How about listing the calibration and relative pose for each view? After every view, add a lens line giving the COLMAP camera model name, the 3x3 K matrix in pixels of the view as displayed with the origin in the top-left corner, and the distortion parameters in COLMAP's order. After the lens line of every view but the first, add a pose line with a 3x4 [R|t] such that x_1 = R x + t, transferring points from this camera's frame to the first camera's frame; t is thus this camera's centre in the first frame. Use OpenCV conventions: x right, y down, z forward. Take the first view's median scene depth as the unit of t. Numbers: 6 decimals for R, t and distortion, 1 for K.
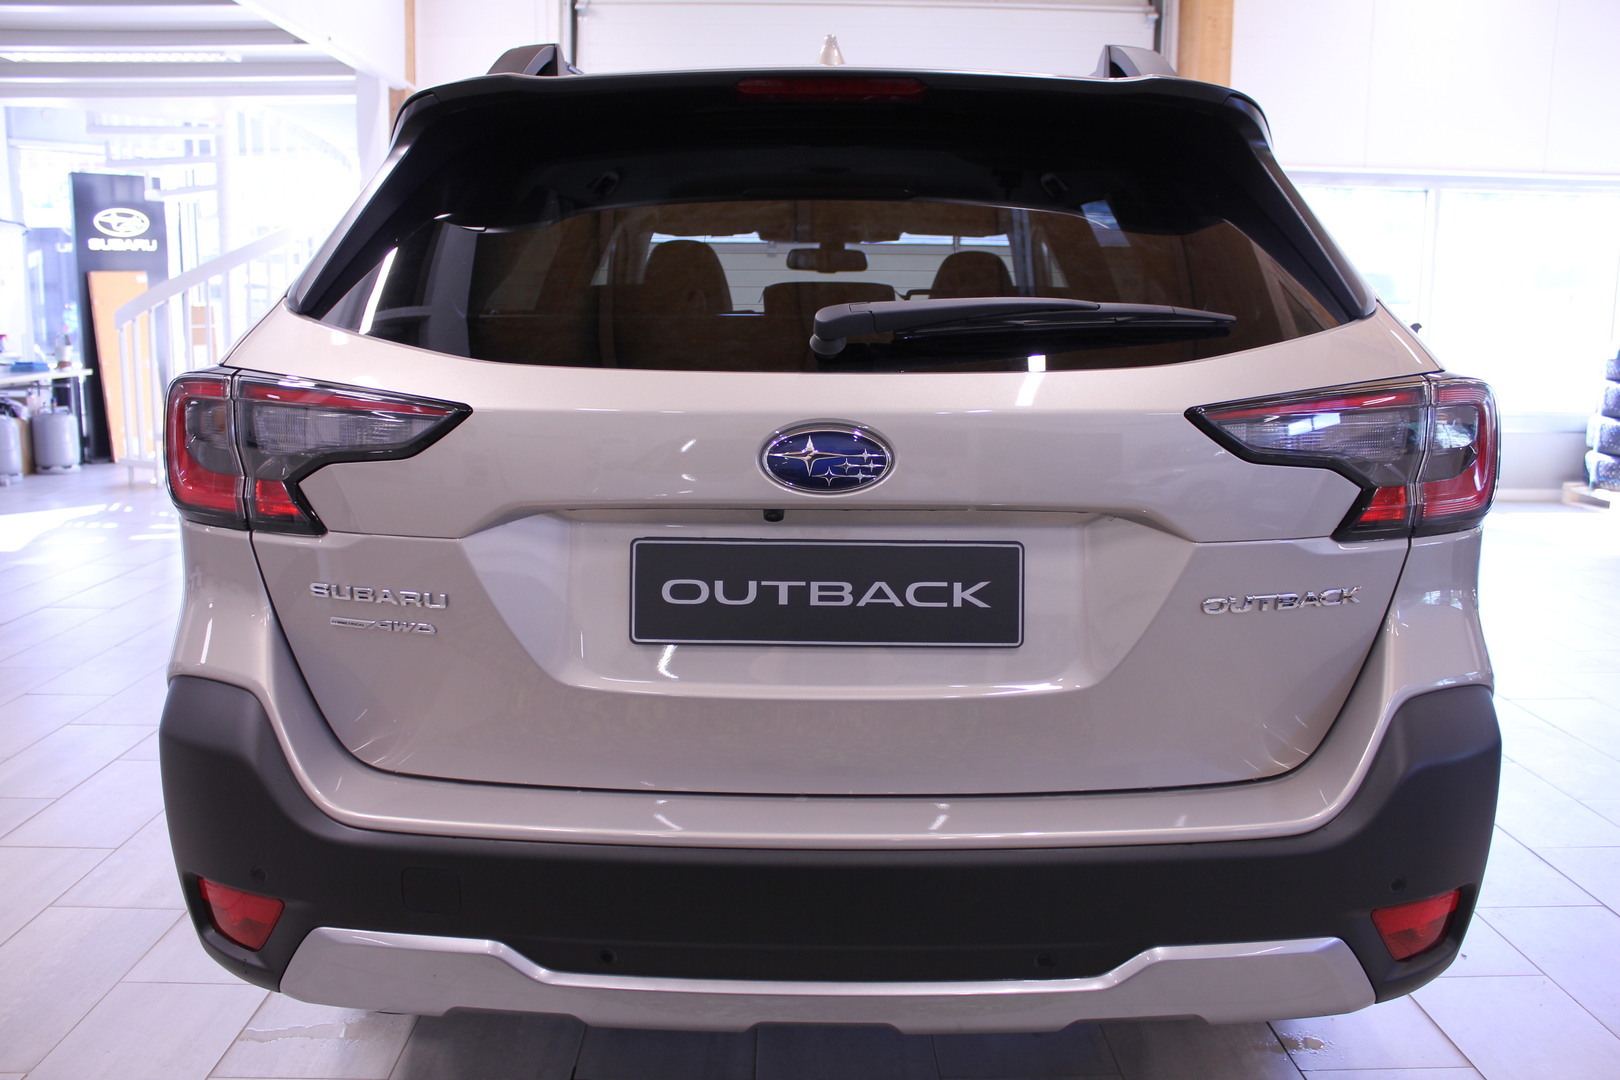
lens RADIAL K [[1347.2, 0, 805.6], [0, 1347.2, 512.7], [0, 0, 1]] dist [-0.157567, 0.128128]
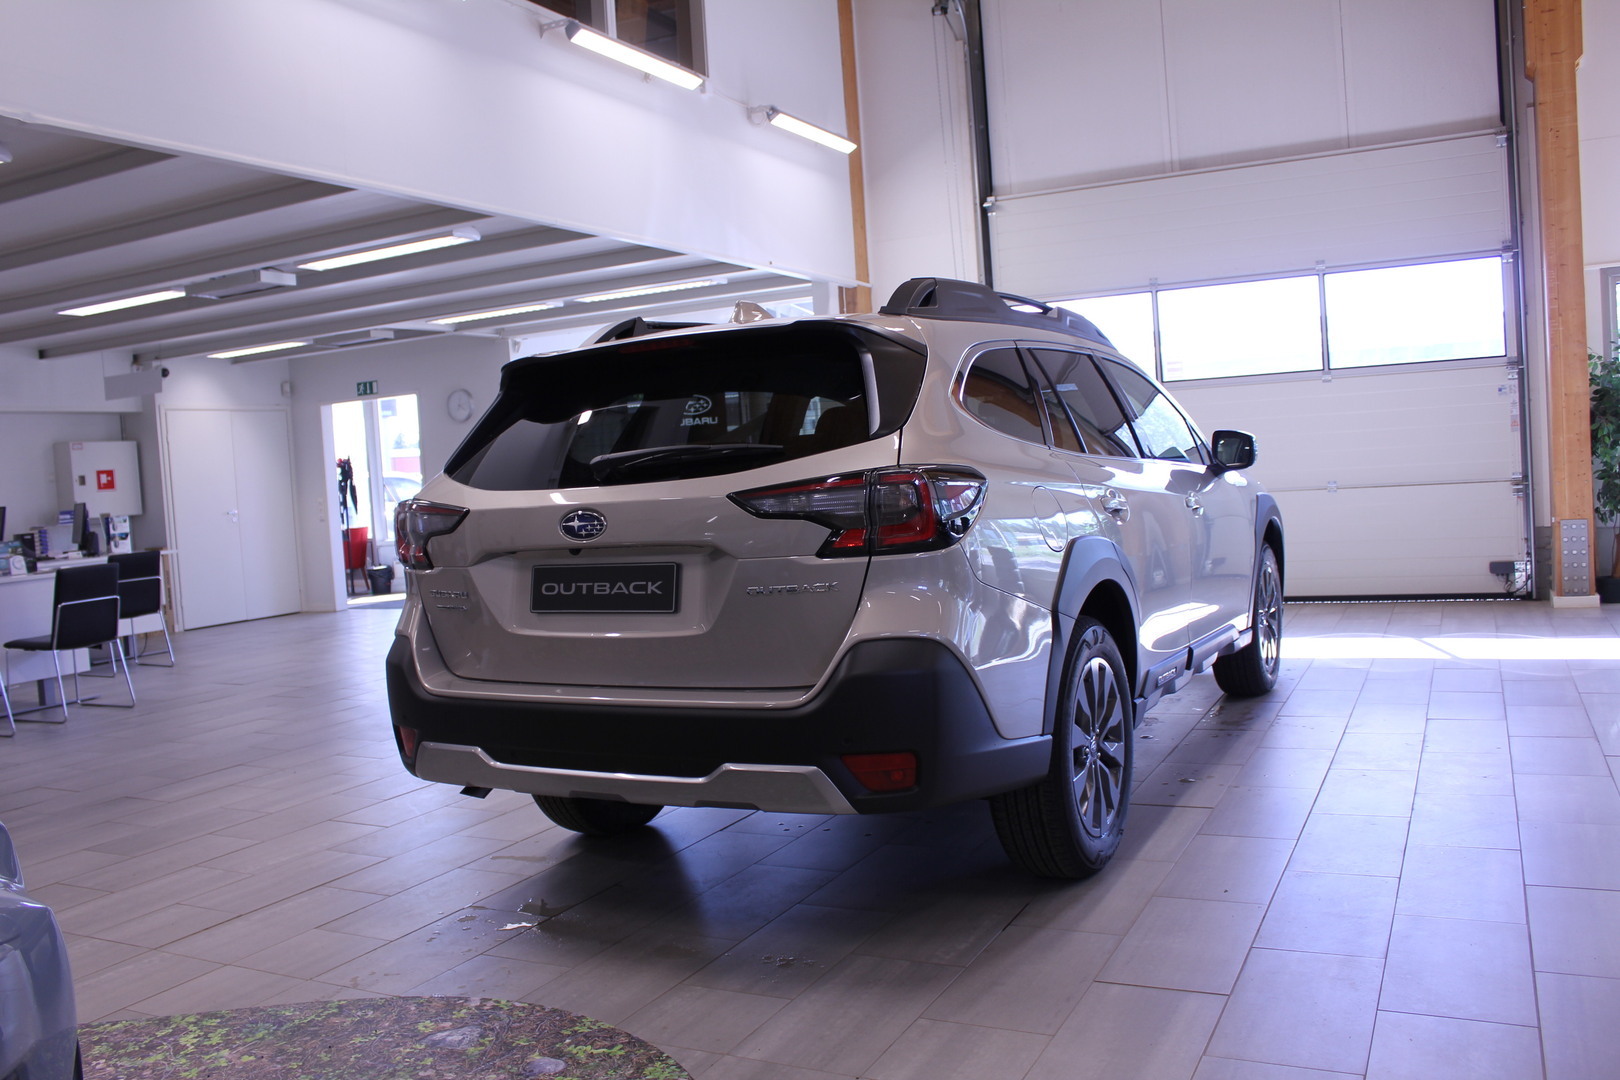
lens RADIAL K [[1347.2, 0, 805.6], [0, 1347.2, 512.7], [0, 0, 1]] dist [-0.157567, 0.128128]
pose [[0.882160, -0.047485, -0.468550, 1.321147], [-0.002629, 0.994392, -0.105724, 0.165859], [0.470943, 0.094497, 0.877088, -0.747288]]
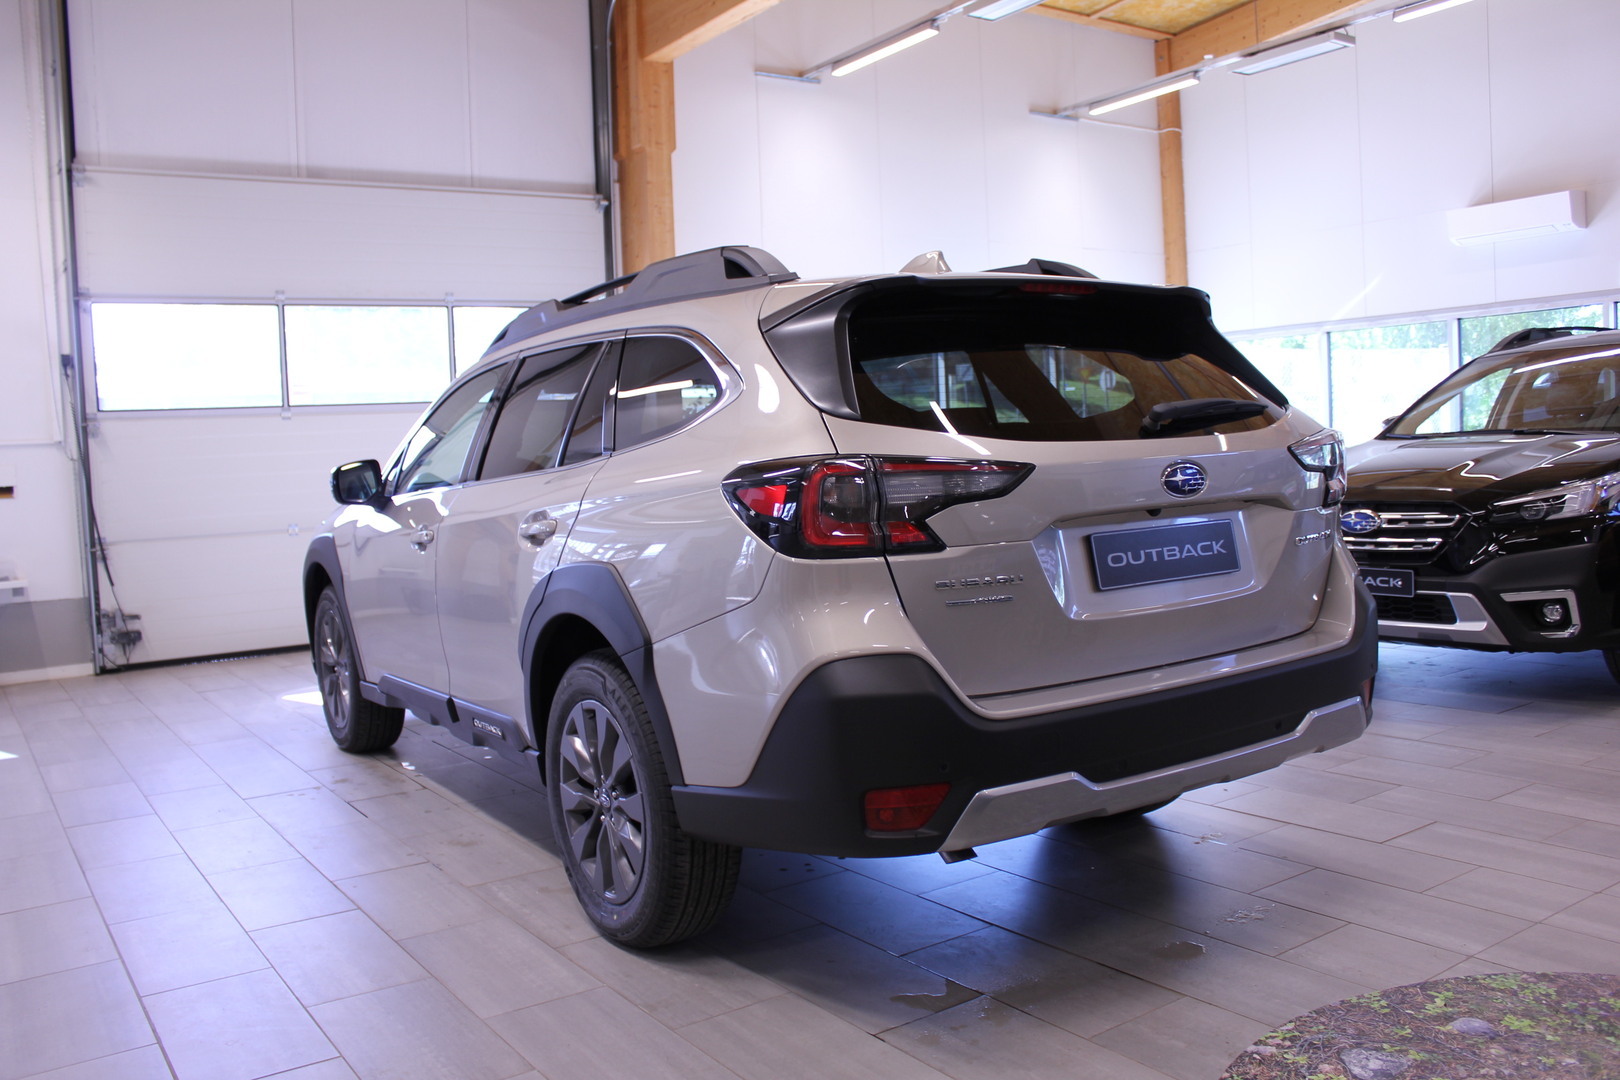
lens RADIAL K [[1347.2, 0, 805.6], [0, 1347.2, 512.7], [0, 0, 1]] dist [-0.157567, 0.128128]
pose [[0.830361, -0.073456, 0.552362, -1.450869], [0.138741, 0.987310, -0.077271, 0.077536], [-0.539677, 0.140798, 0.830015, -0.298088]]
